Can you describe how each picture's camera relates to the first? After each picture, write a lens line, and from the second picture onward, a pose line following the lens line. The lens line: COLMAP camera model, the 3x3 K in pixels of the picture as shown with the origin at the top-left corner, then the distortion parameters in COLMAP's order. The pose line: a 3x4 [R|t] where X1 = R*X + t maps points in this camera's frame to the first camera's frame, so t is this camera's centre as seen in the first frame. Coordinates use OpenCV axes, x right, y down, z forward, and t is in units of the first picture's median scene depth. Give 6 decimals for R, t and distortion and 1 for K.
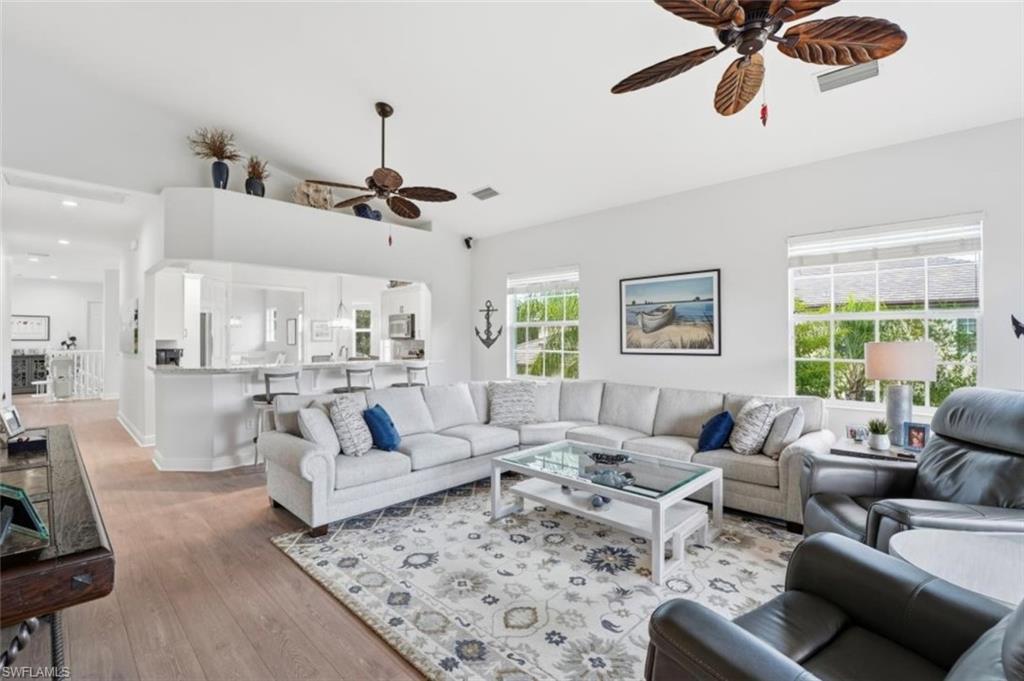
lens RADIAL K [[457.7, 0, 510.8], [0, 457.7, 335.0], [0, 0, 1]] dist [-0.001115, -0.000133]
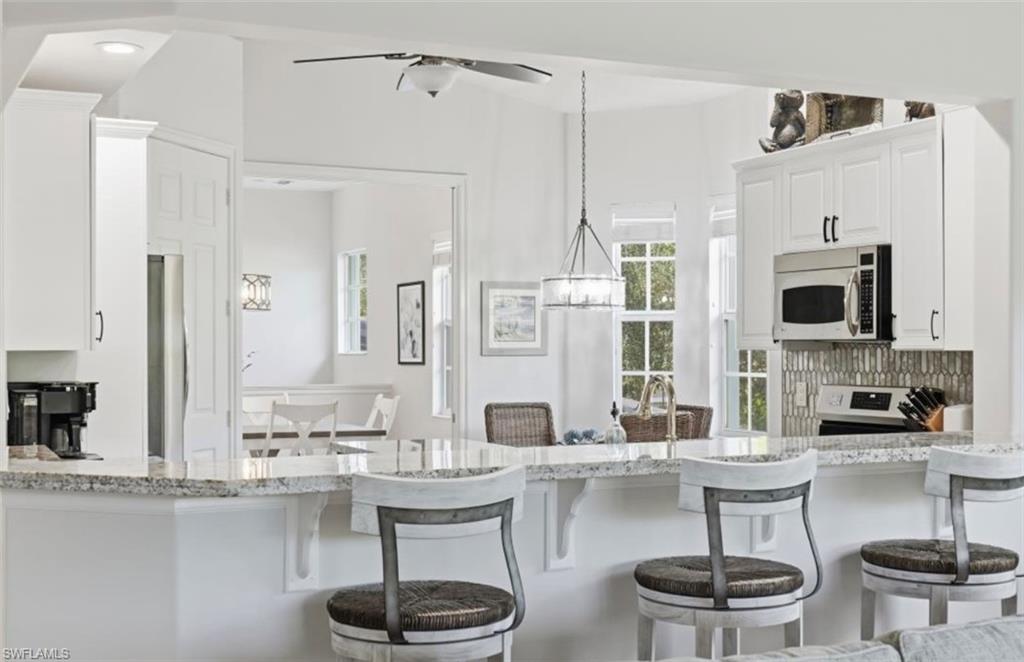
lens RADIAL K [[1344.1, 0, 512.0], [0, 1344.1, 331.0], [0, 0, 1]] dist [0.018818, 0.017431]
pose [[0.939219, -0.004308, -0.343291, -0.154861], [0.003404, 0.999989, -0.003235, 0.002126], [0.343302, 0.001870, 0.939223, 0.252302]]
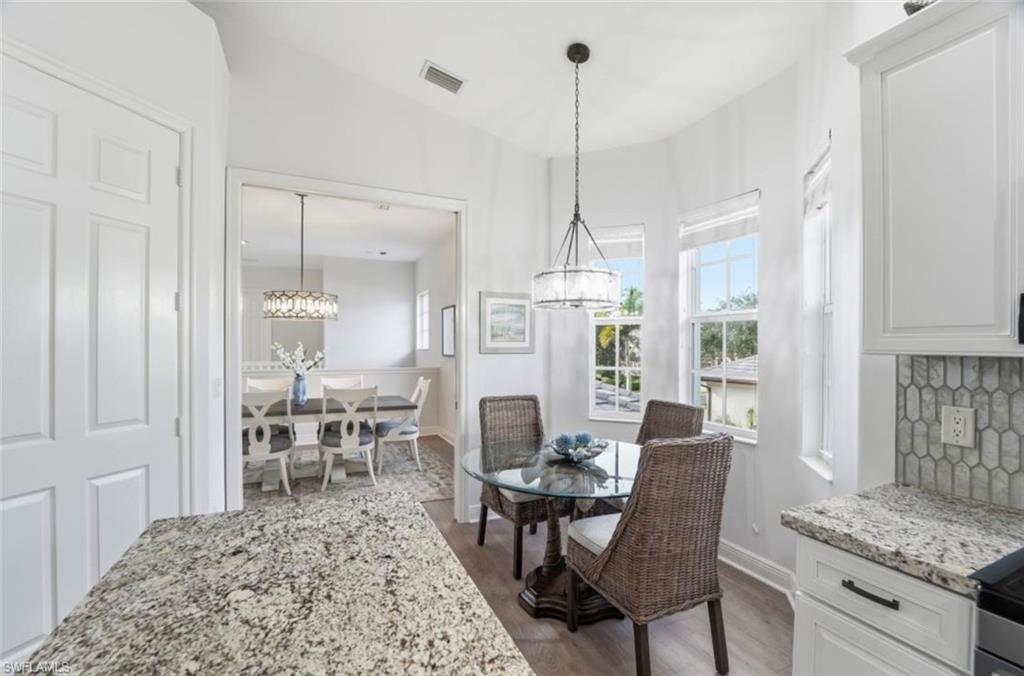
lens RADIAL K [[426.2, 0, 509.6], [0, 426.2, 344.7], [0, 0, 1]] dist [-0.021734, -0.000018]
pose [[0.935072, 0.003589, -0.354440, -0.381151], [-0.001051, 0.999972, 0.007354, 0.006921], [0.354456, -0.006504, 0.935050, 0.897651]]
